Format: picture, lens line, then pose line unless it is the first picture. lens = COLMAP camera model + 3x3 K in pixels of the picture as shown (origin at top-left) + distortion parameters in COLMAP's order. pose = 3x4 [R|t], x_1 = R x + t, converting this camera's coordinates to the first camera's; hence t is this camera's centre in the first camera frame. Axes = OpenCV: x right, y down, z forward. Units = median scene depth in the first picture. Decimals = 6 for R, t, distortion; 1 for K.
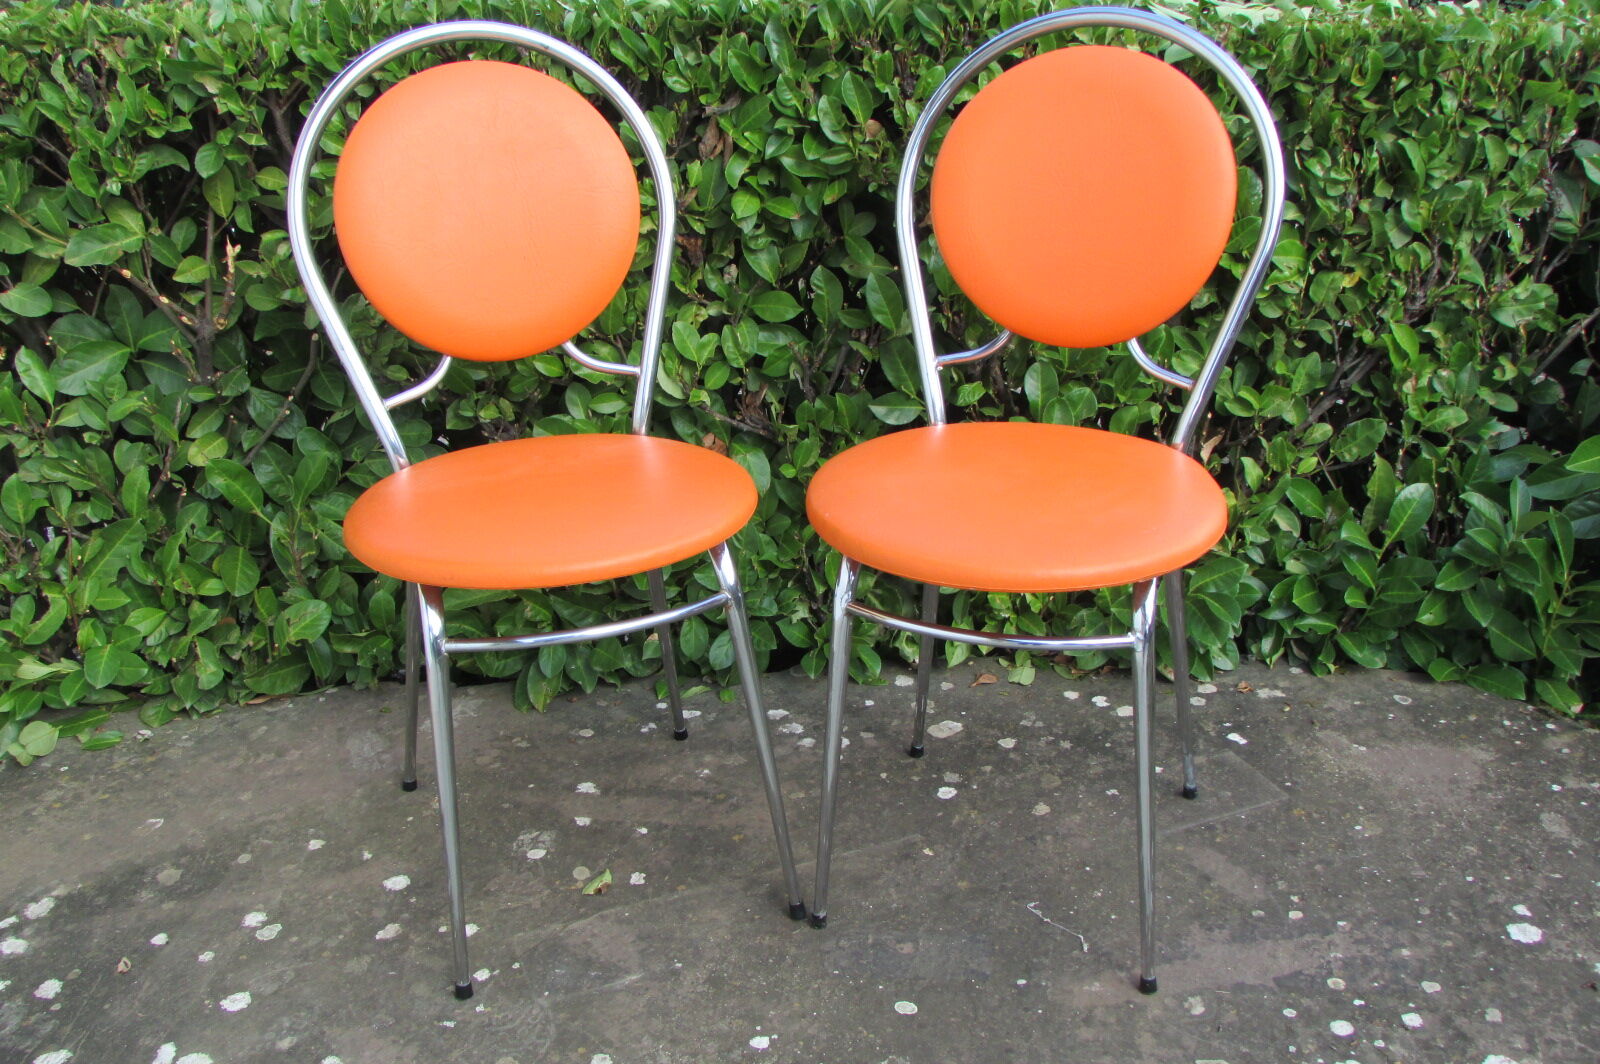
lens RADIAL K [[1586.2, 0, 800.0], [0, 1586.2, 532.0], [0, 0, 1]] dist [-0.067191, -0.003909]
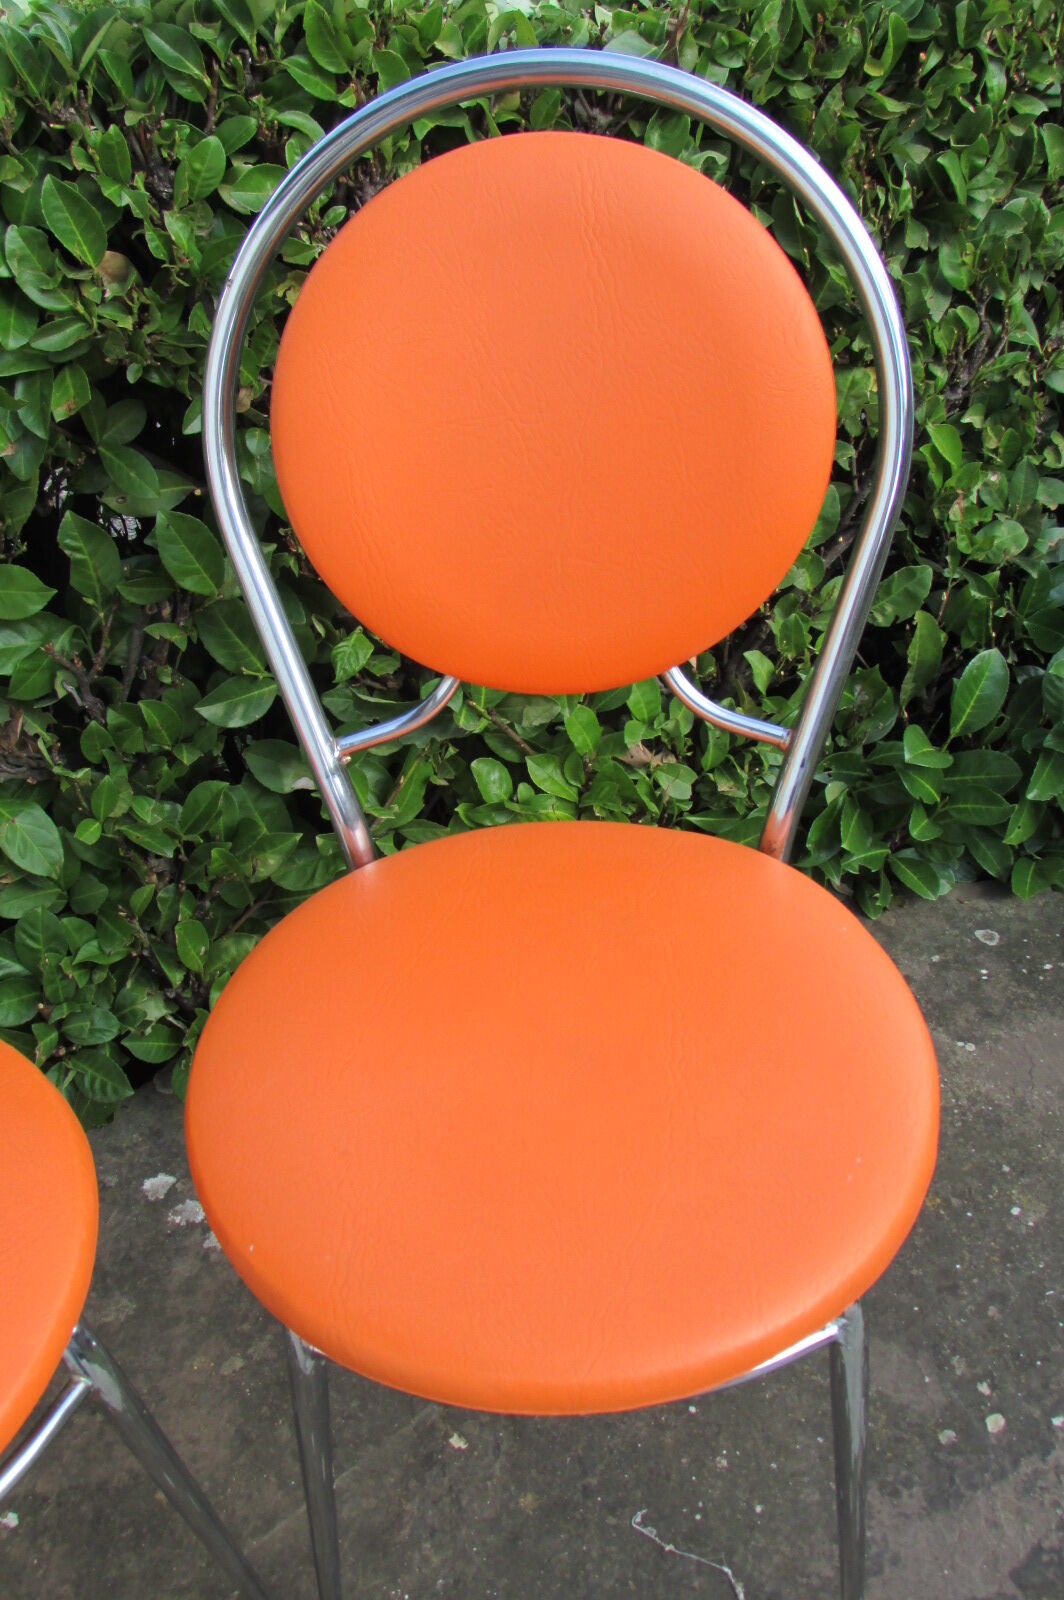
lens RADIAL K [[1580.3, 0, 532.0], [0, 1580.3, 800.0], [0, 0, 1]] dist [-0.070353, 0.042783]
pose [[0.943139, -0.223231, 0.246285, 0.007936], [0.150436, 0.947369, 0.282598, -0.206202], [-0.296407, -0.229479, 0.927083, 0.393072]]
